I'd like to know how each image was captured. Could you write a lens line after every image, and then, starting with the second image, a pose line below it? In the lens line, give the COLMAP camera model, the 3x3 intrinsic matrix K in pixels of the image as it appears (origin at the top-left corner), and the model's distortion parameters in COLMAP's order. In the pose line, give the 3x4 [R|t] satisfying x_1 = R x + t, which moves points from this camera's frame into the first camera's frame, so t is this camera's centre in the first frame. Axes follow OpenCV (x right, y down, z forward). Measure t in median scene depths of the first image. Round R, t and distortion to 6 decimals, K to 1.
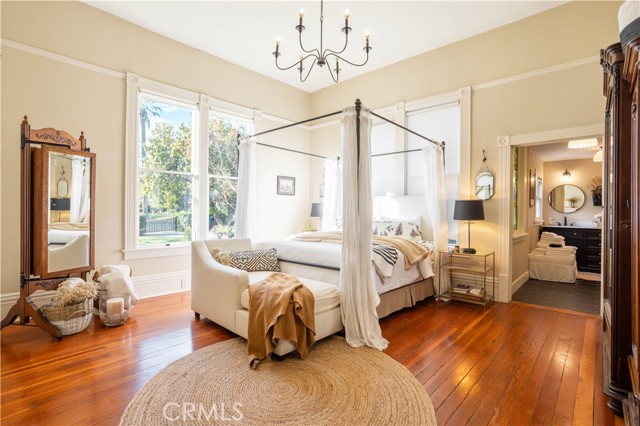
lens RADIAL K [[307.6, 0, 320.4], [0, 307.6, 210.9], [0, 0, 1]] dist [0.005567, 0.000736]
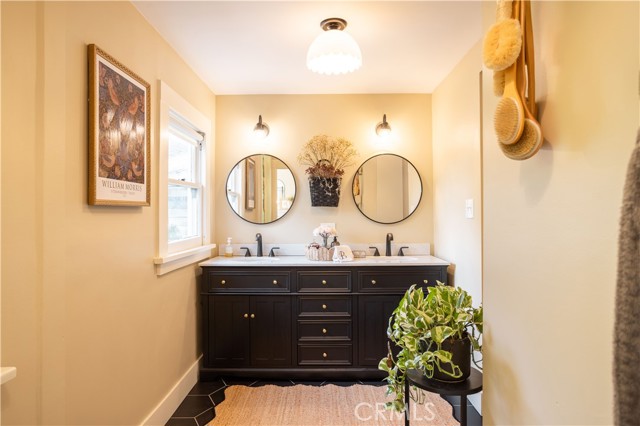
lens RADIAL K [[405.6, 0, 320.1], [0, 405.6, 212.1], [0, 0, 1]] dist [-0.000276, -0.000009]
pose [[0.751099, -0.009797, 0.660117, 0.496084], [0.013360, 0.999911, -0.000362, -0.007074], [-0.660055, 0.009091, 0.751163, 0.542852]]
